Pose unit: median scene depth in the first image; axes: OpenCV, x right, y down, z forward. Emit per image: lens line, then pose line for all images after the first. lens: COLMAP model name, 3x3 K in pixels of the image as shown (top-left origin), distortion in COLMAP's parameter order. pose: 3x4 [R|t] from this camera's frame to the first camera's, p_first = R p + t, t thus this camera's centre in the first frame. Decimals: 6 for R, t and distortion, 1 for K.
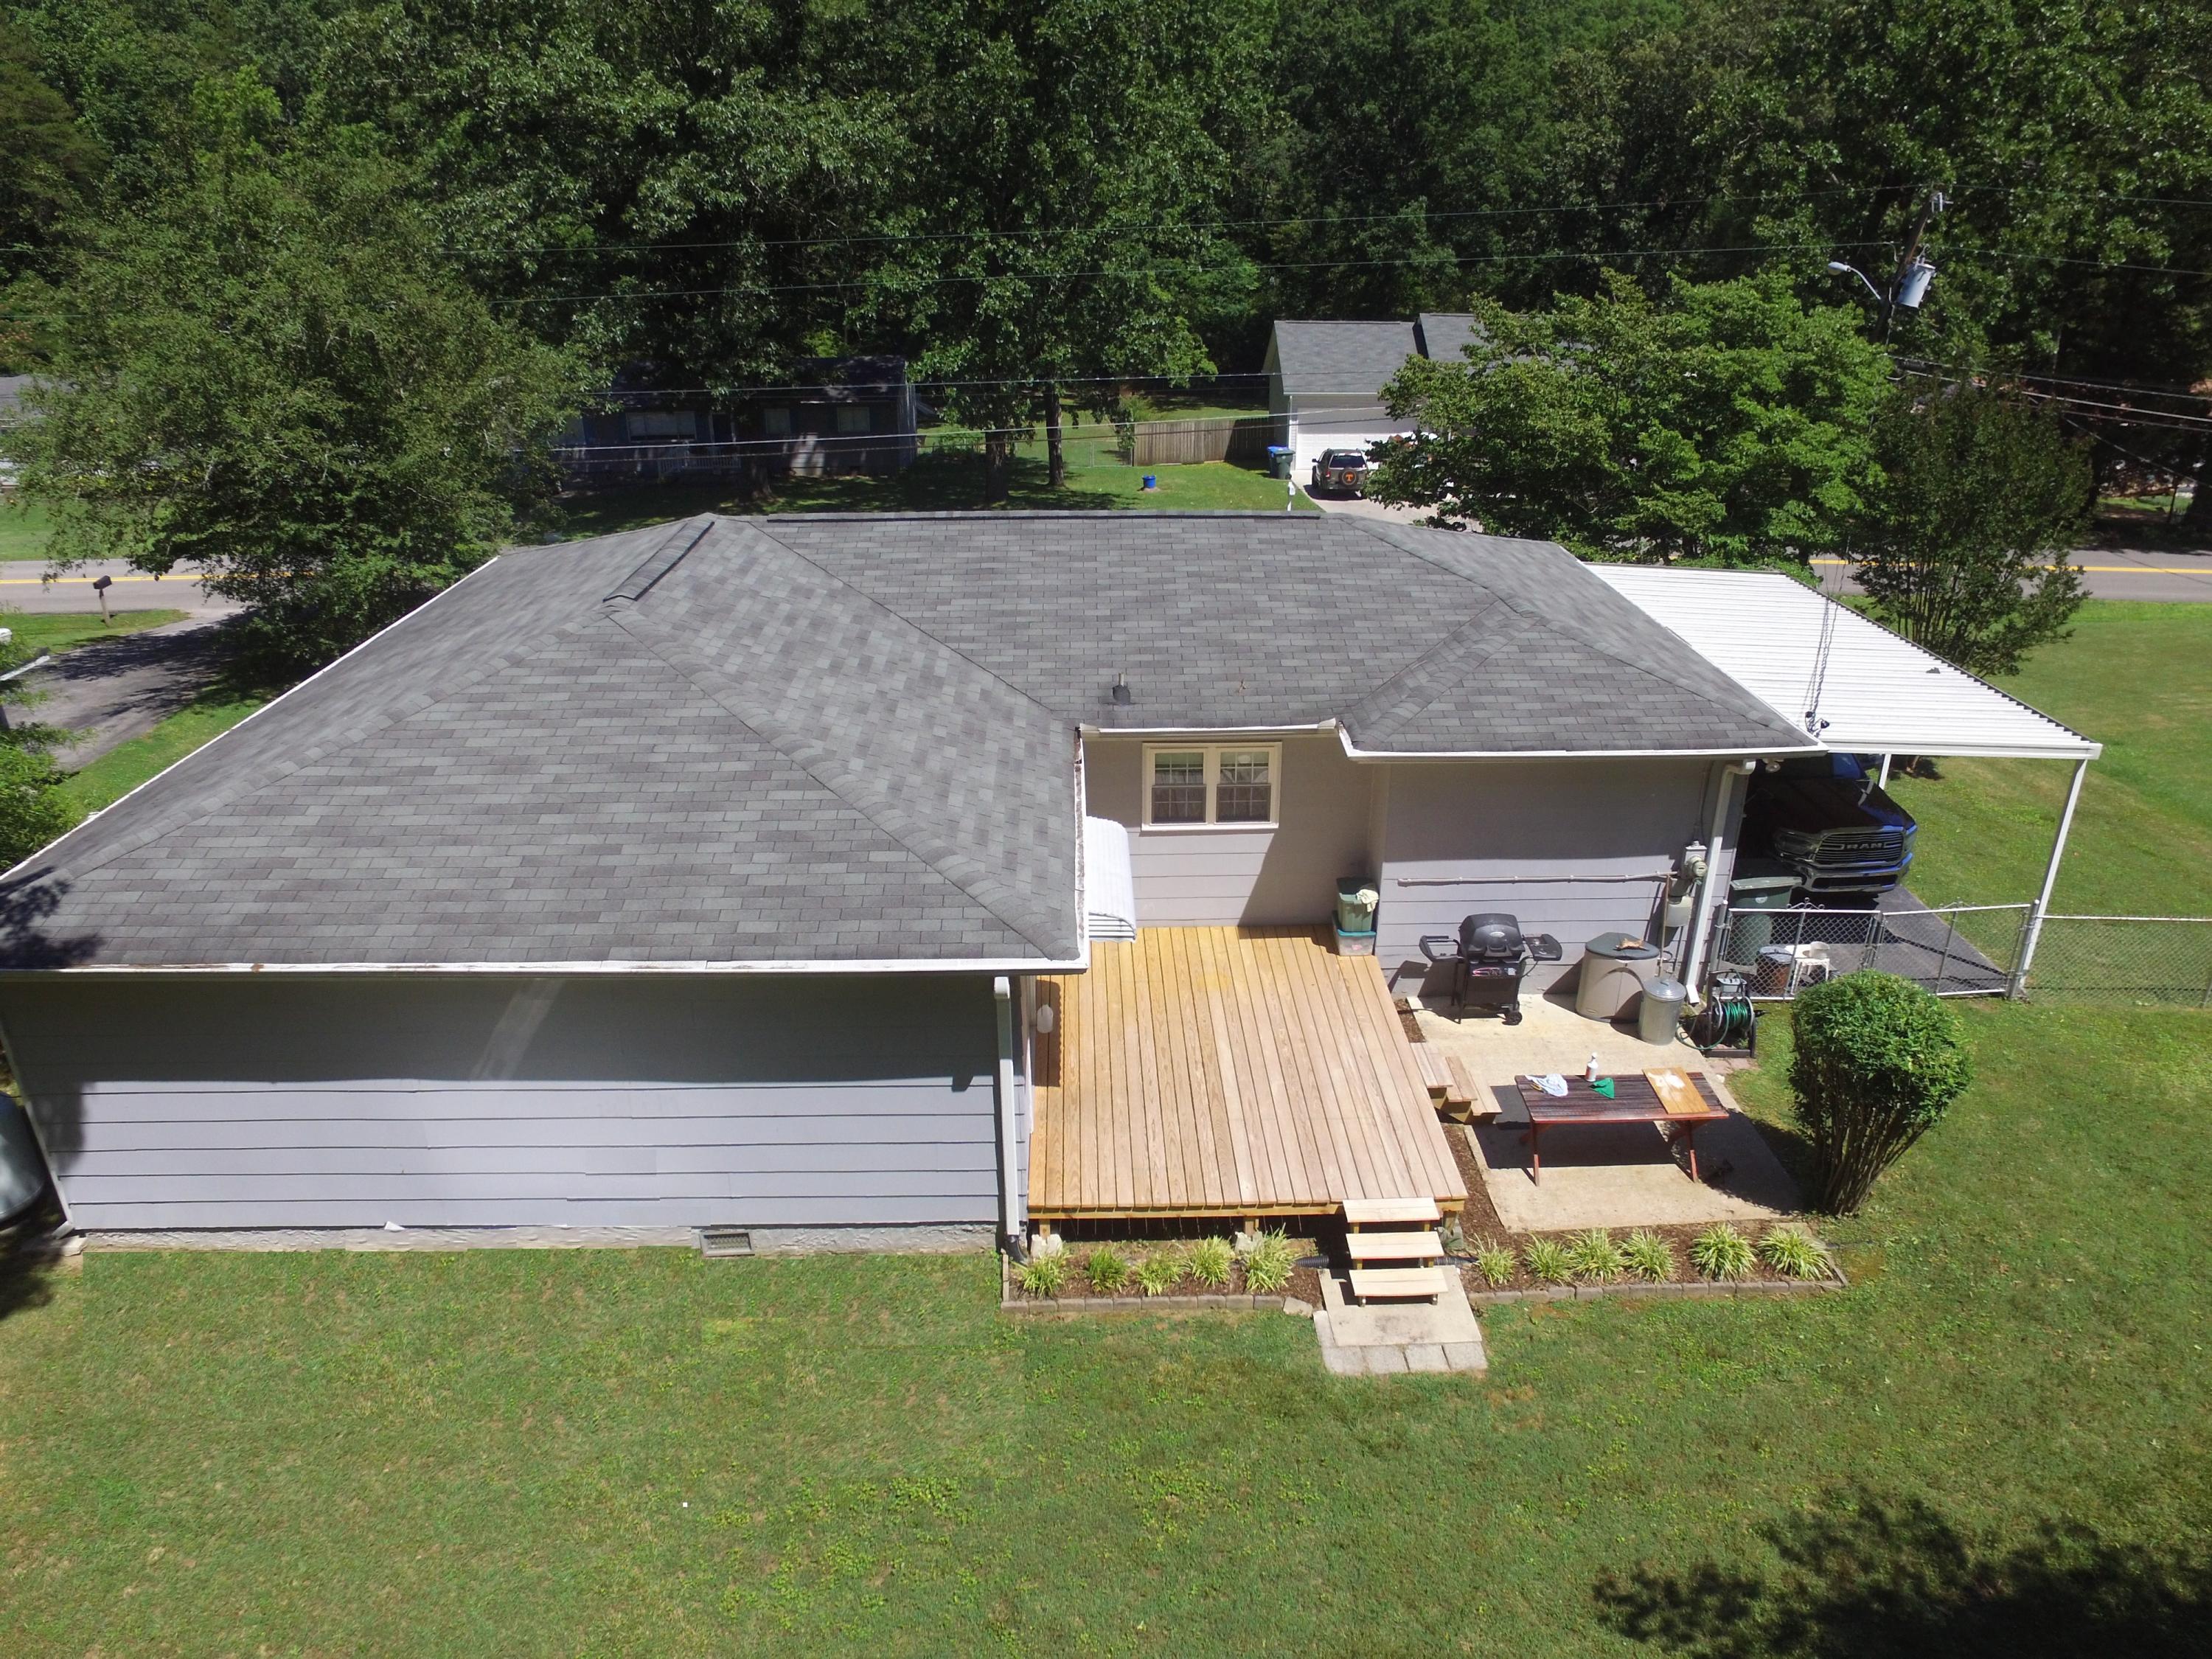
lens RADIAL K [[1443.4, 0, 1134.1], [0, 1443.4, 826.5], [0, 0, 1]] dist [-0.068506, 0.034176]
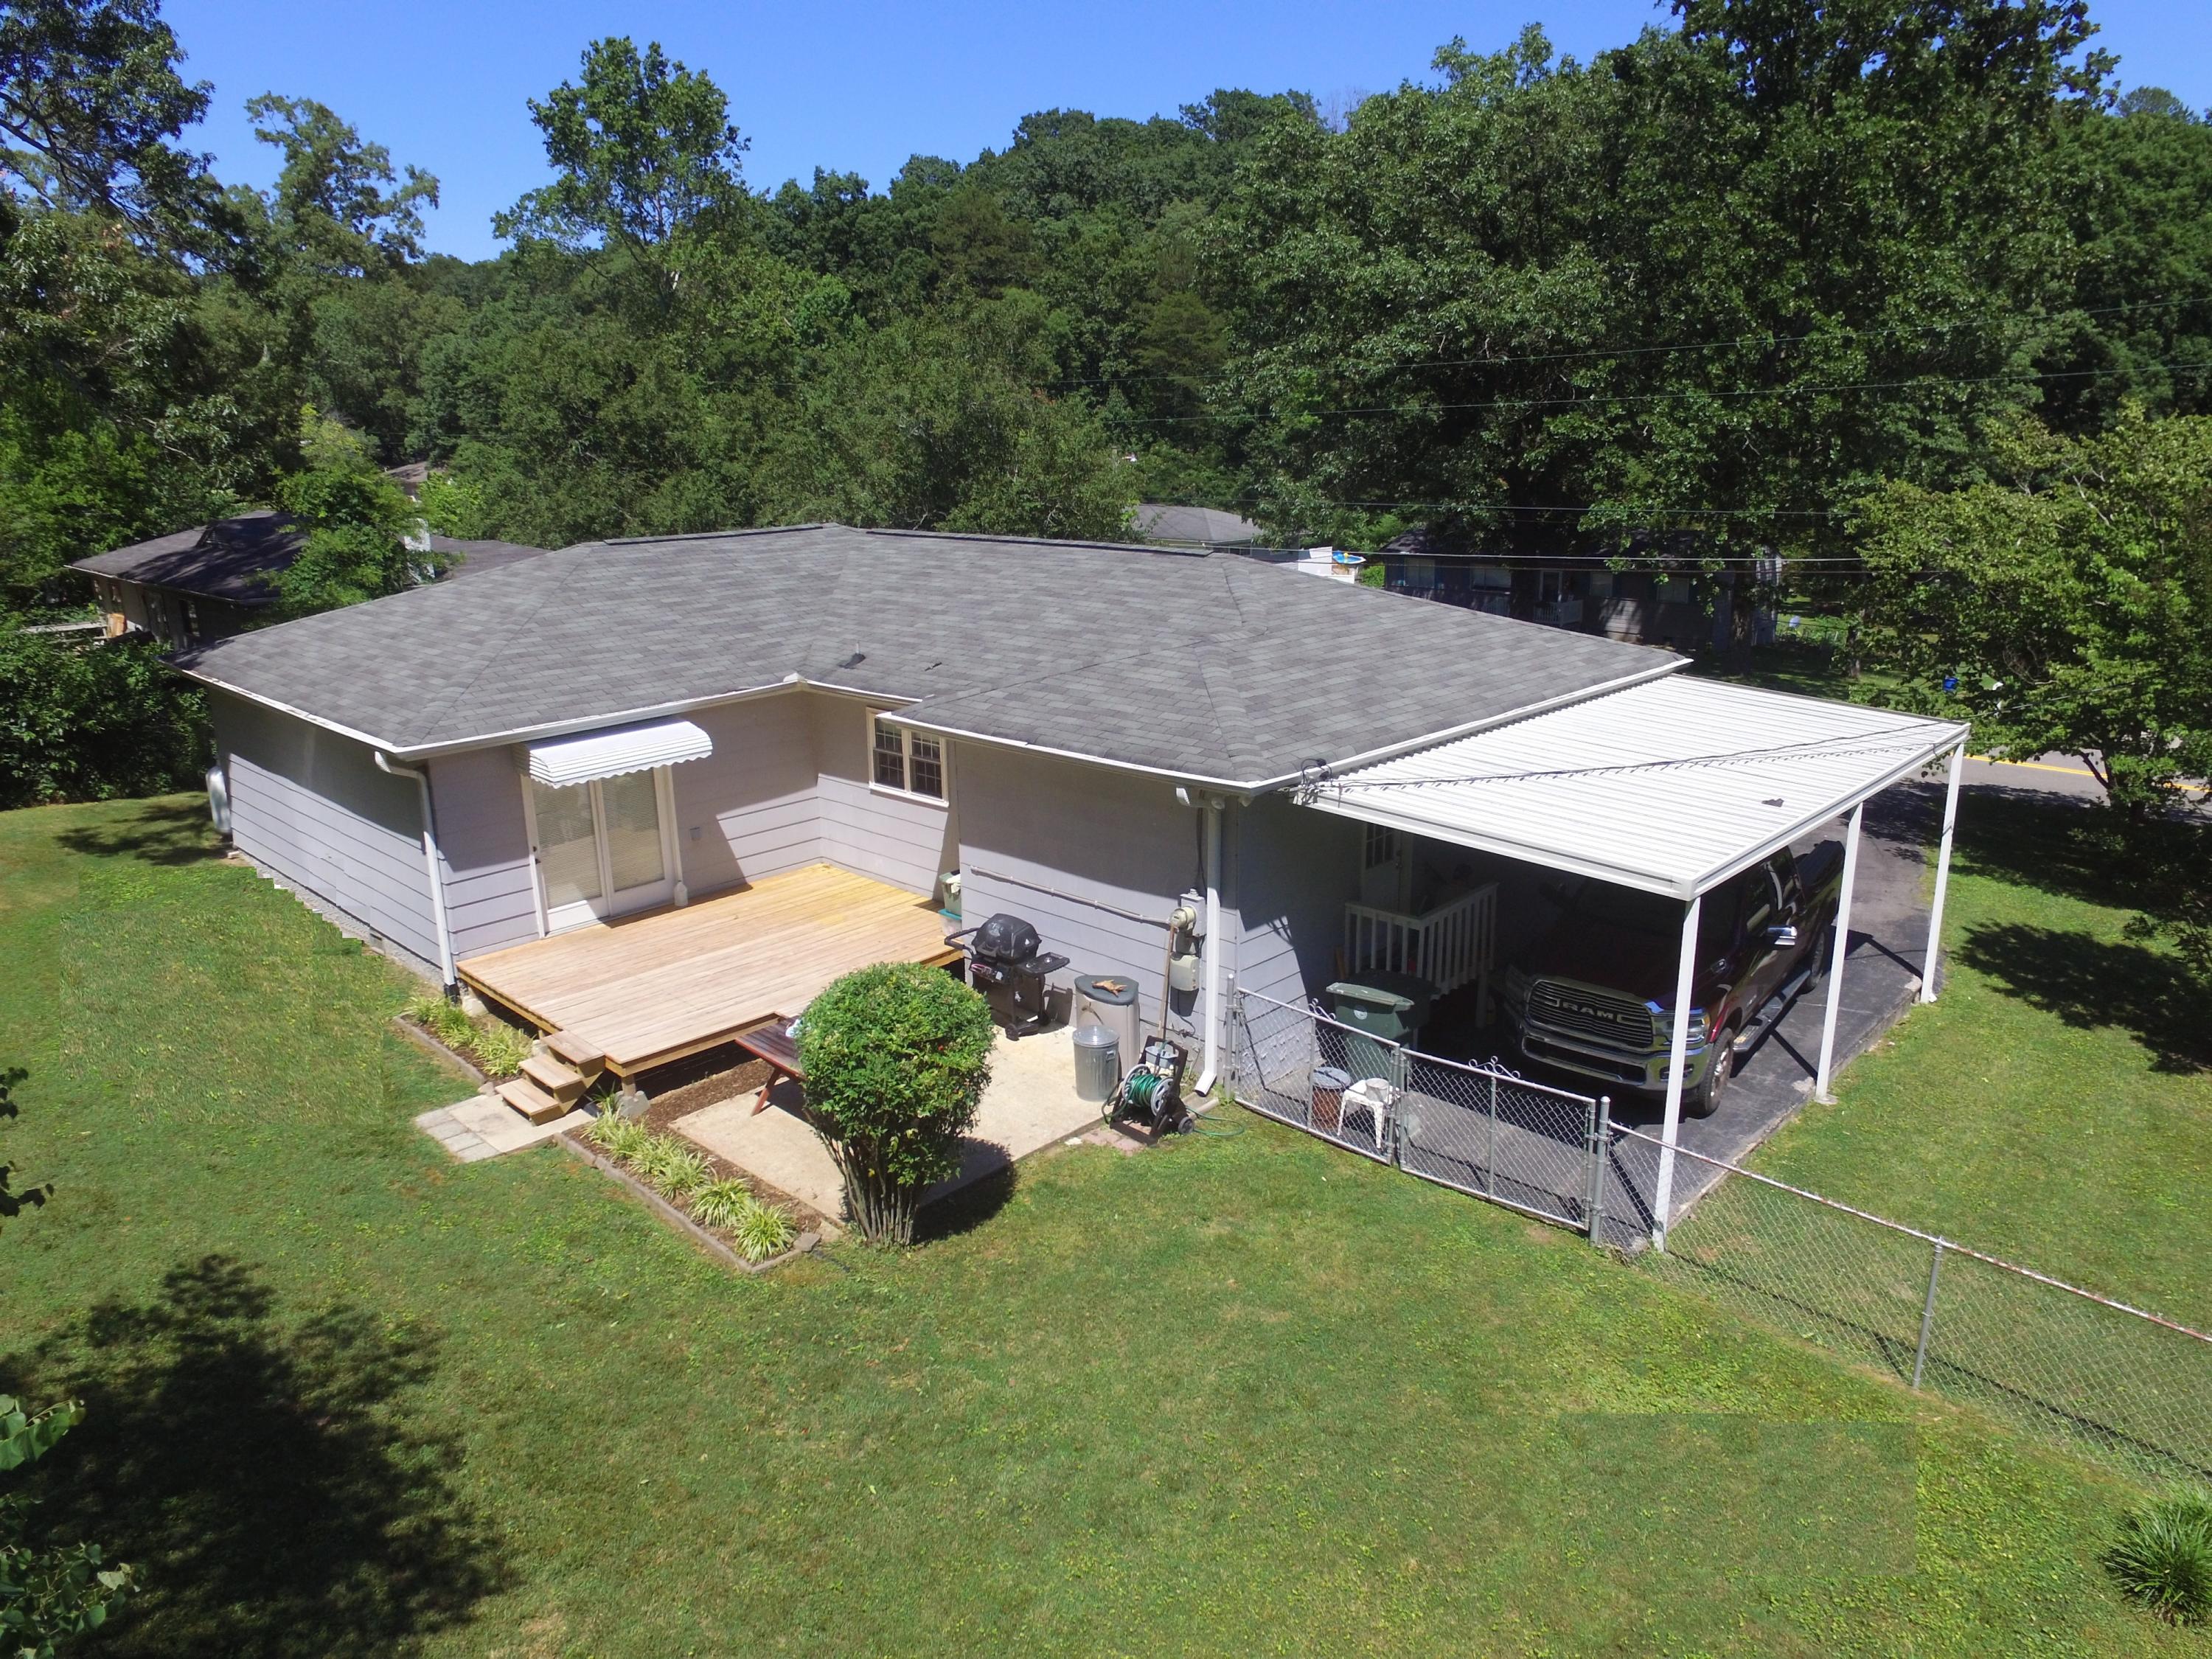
lens RADIAL K [[1443.4, 0, 1134.1], [0, 1443.4, 826.5], [0, 0, 1]] dist [-0.068506, 0.034176]
pose [[0.712964, 0.181126, -0.677404, 0.952212], [-0.274562, 0.961036, -0.032010, 0.011615], [0.645212, 0.208812, 0.734914, 0.328442]]
